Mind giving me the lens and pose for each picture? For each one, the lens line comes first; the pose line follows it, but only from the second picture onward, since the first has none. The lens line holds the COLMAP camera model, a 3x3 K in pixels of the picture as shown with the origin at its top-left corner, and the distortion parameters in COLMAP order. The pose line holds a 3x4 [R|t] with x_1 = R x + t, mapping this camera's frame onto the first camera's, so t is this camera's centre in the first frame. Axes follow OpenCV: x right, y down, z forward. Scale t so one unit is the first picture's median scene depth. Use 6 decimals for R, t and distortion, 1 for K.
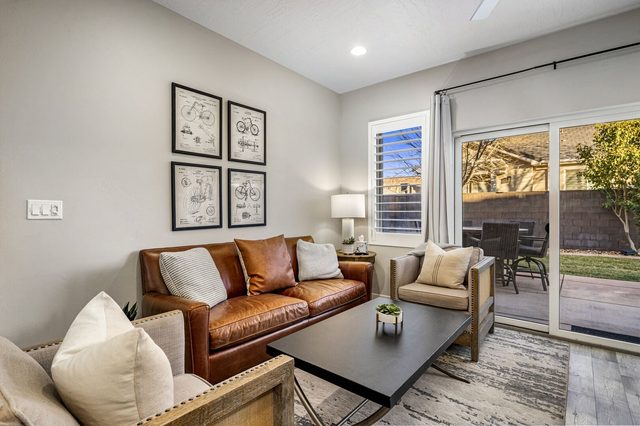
lens RADIAL K [[315.1, 0, 319.5], [0, 315.1, 209.6], [0, 0, 1]] dist [0.003692, -0.001791]
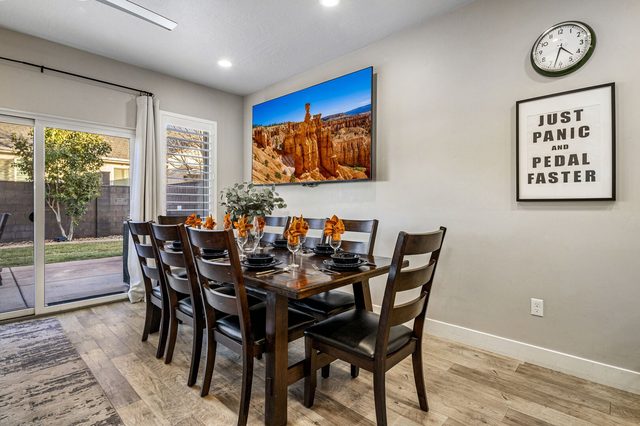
lens RADIAL K [[315.1, 0, 321.9], [0, 315.1, 207.1], [0, 0, 1]] dist [0.003692, -0.001791]
pose [[0.064658, -0.009583, 0.997861, -0.279912], [-0.006801, 0.999926, 0.010044, 0.006523], [-0.997884, -0.007435, 0.064588, -0.046879]]
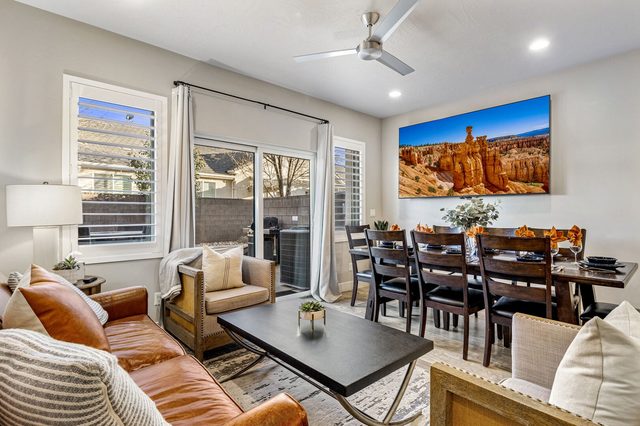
lens RADIAL K [[315.1, 0, 323.6], [0, 315.1, 211.4], [0, 0, 1]] dist [0.003692, -0.001791]
pose [[0.150324, 0.006775, 0.988614, -0.528689], [-0.004641, 0.999970, -0.006147, 0.002344], [-0.988626, -0.003665, 0.150351, 0.520548]]
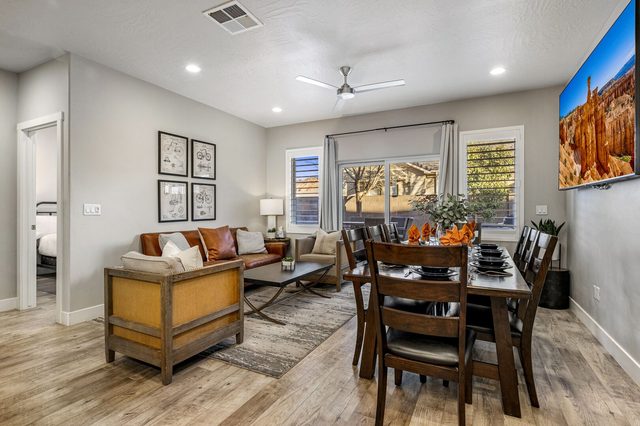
lens RADIAL K [[315.1, 0, 318.6], [0, 315.1, 210.9], [0, 0, 1]] dist [0.003692, -0.001791]
pose [[0.977444, -0.000322, 0.211195, -0.007397], [-0.000936, 0.999982, 0.005860, -0.002026], [-0.211193, -0.005926, 0.977426, -0.640125]]
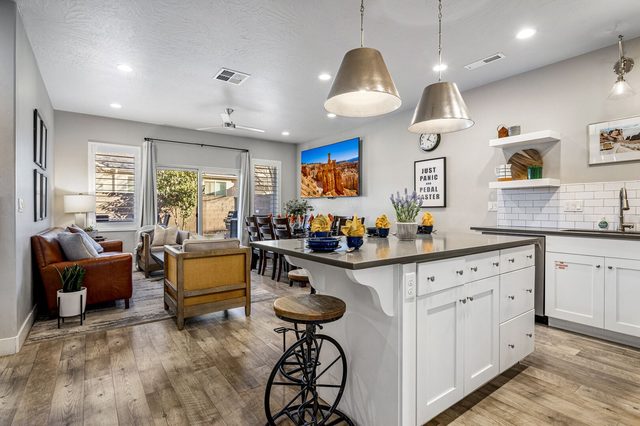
lens RADIAL K [[315.1, 0, 323.5], [0, 315.1, 211.6], [0, 0, 1]] dist [0.003692, -0.001791]
pose [[0.239016, -0.007082, 0.970990, -1.235974], [-0.004881, 0.999952, 0.008494, 0.006756], [-0.971003, -0.006769, 0.238970, -0.406468]]
